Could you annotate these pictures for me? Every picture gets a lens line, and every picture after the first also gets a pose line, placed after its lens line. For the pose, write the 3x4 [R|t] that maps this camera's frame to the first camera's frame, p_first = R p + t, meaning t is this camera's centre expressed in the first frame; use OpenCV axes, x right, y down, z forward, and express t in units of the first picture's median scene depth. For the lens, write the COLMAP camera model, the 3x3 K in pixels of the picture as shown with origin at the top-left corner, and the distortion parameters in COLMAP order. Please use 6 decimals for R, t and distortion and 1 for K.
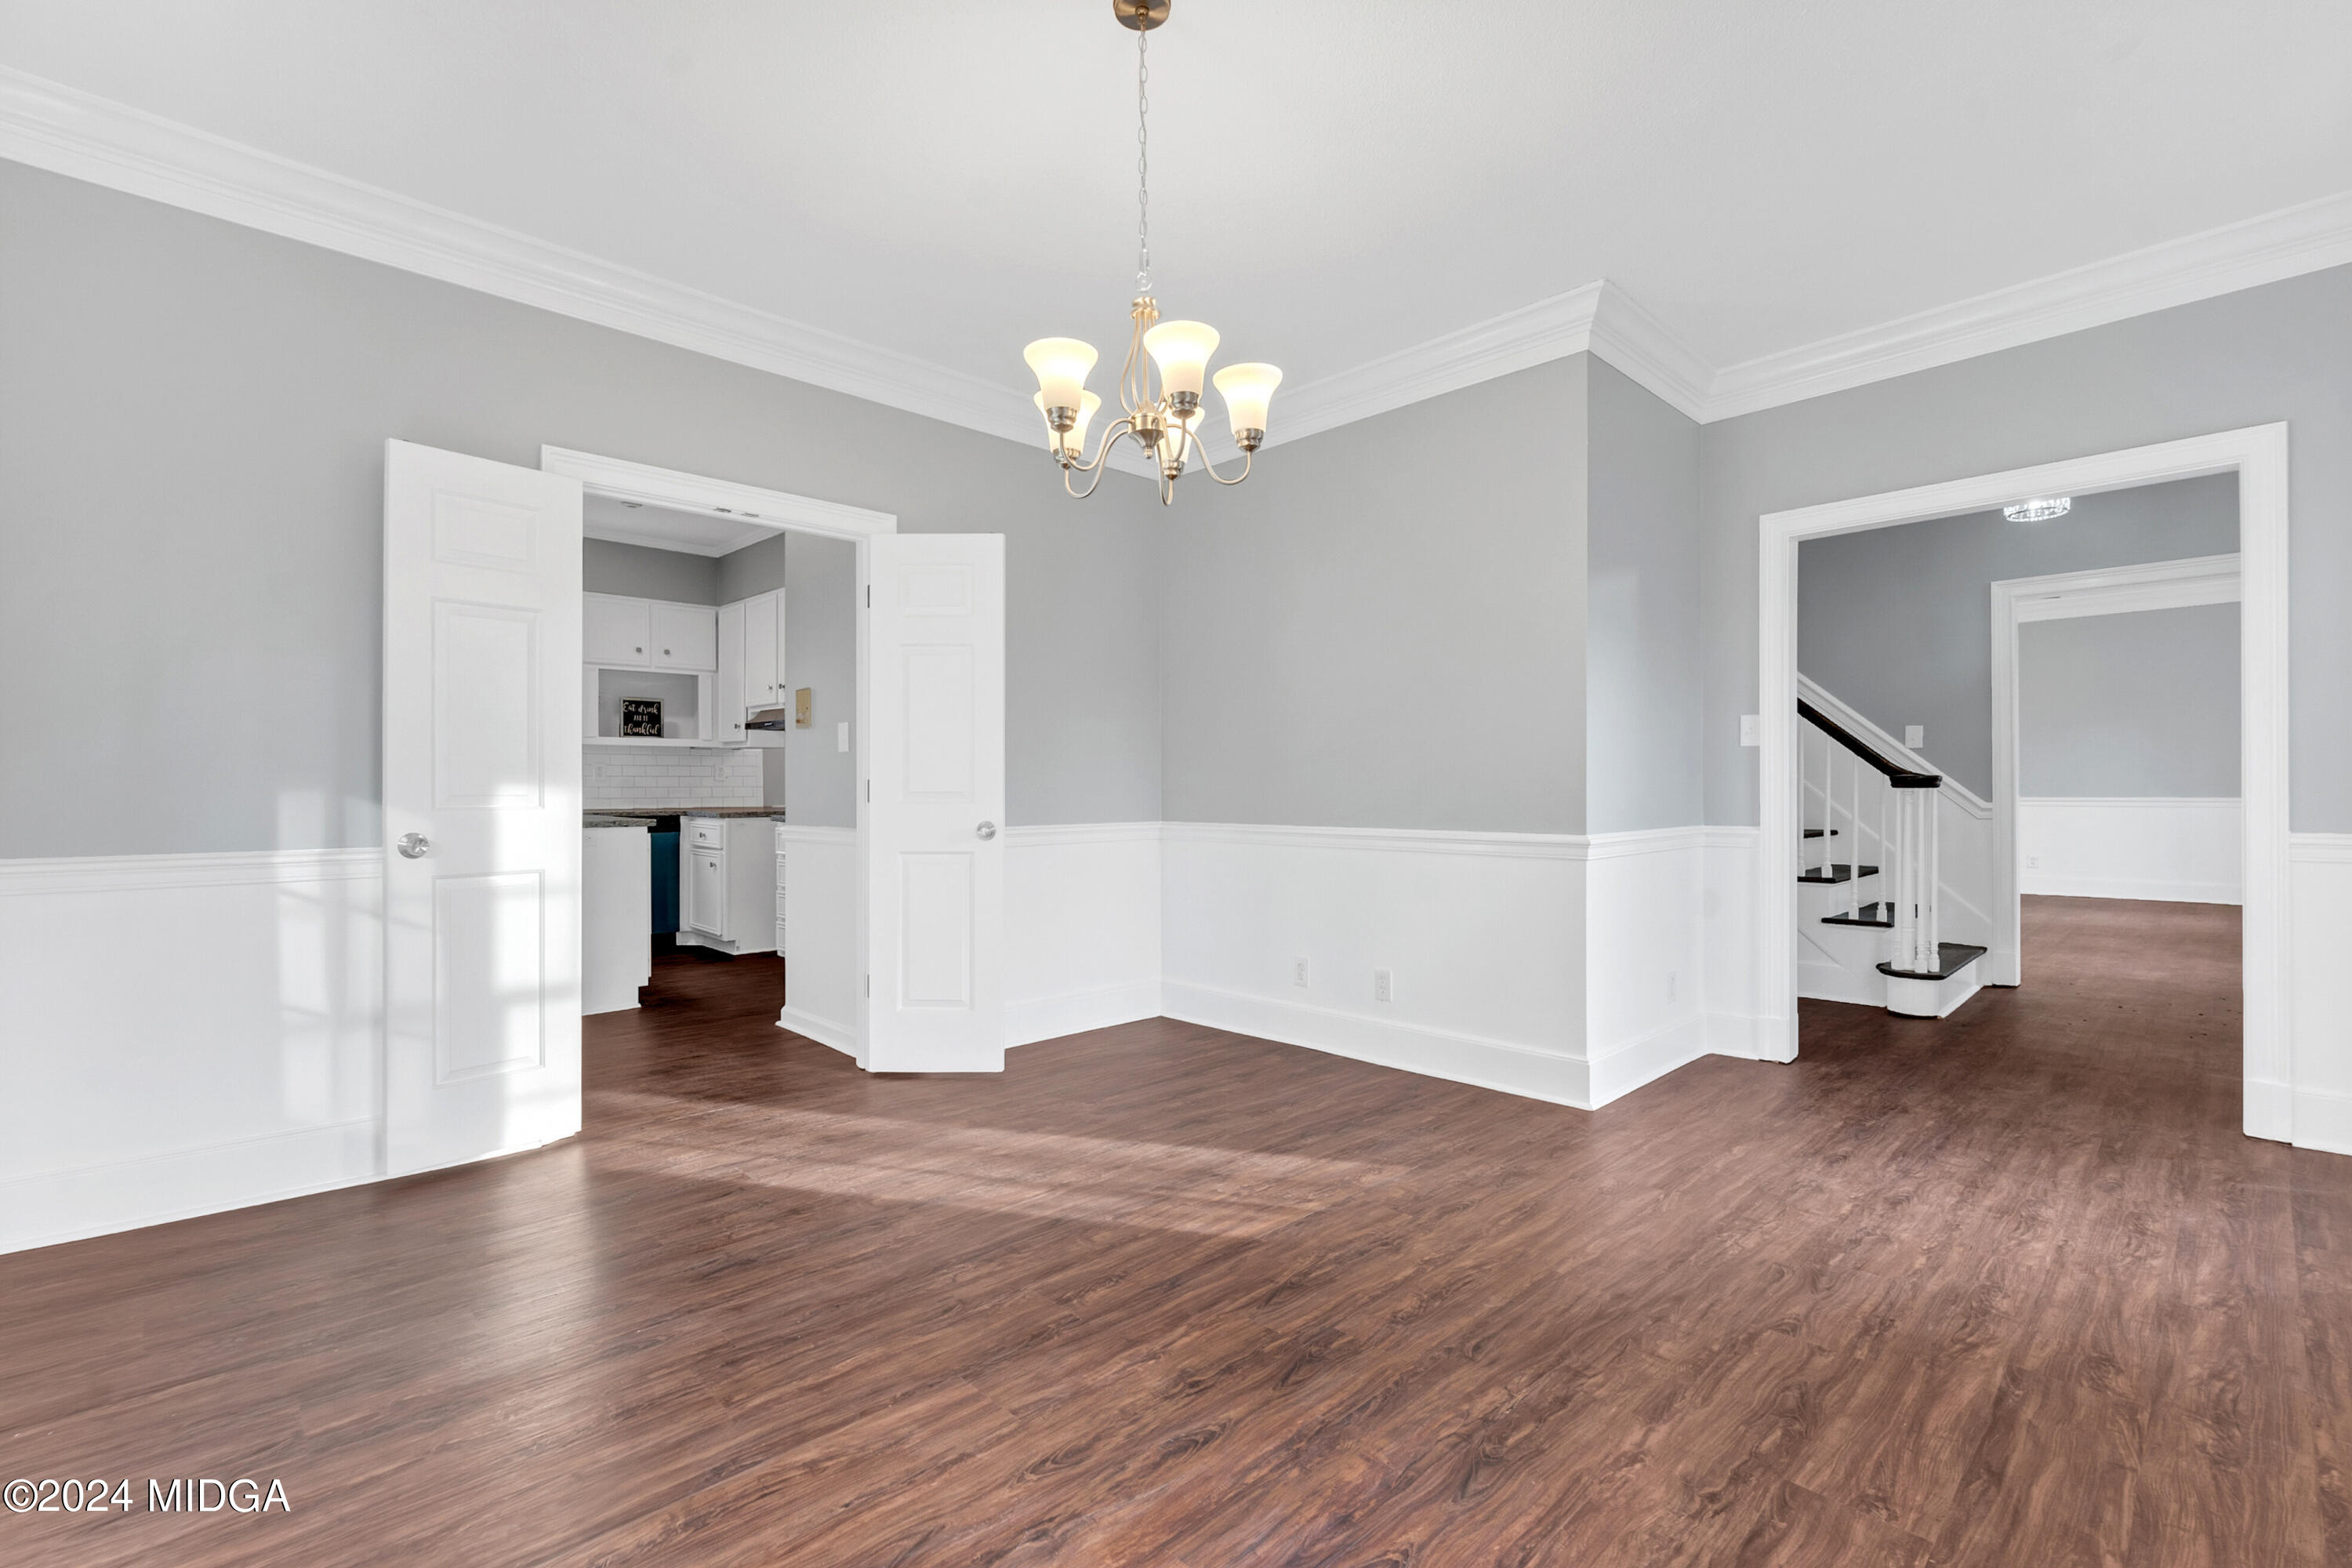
lens RADIAL K [[1069.1, 0, 1130.6], [0, 1069.1, 787.3], [0, 0, 1]] dist [0.003063, 0.000651]
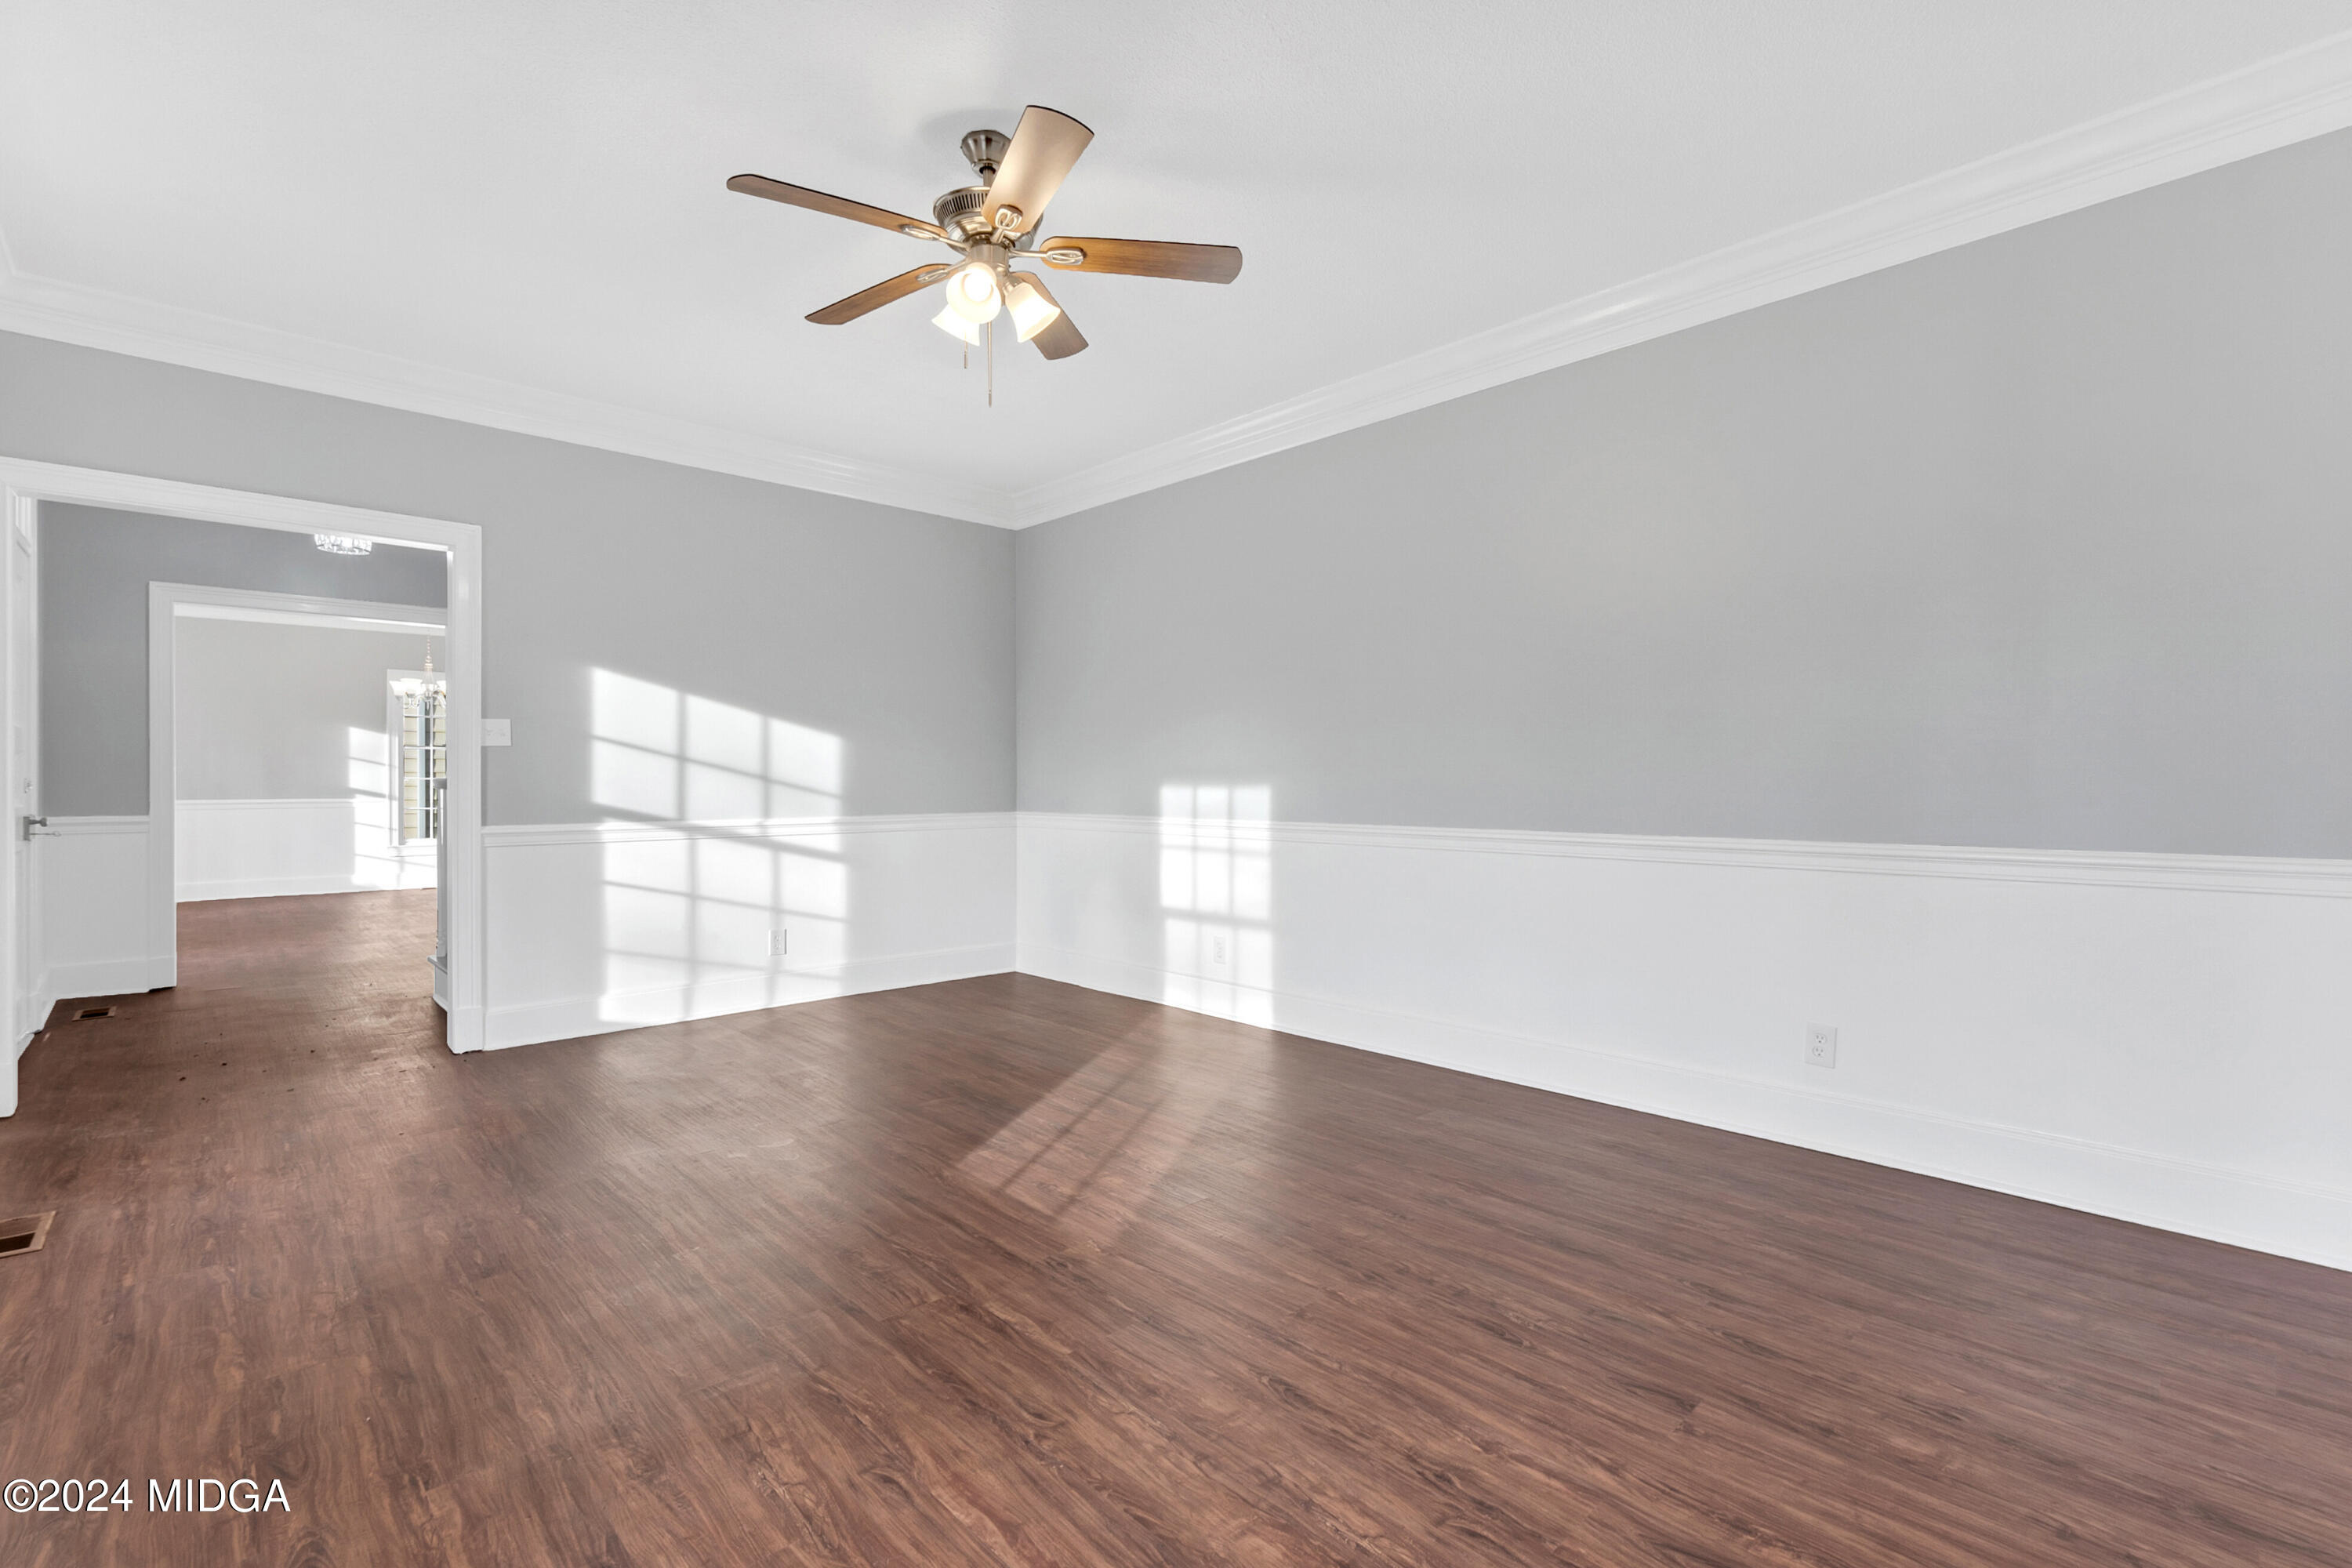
lens RADIAL K [[1069.1, 0, 1130.6], [0, 1069.1, 787.3], [0, 0, 1]] dist [0.003063, 0.000651]
pose [[-0.002945, 0.008040, 0.999963, -0.190603], [-0.004650, 0.999957, -0.008054, 0.001405], [-0.999985, -0.004674, -0.002908, 0.109326]]
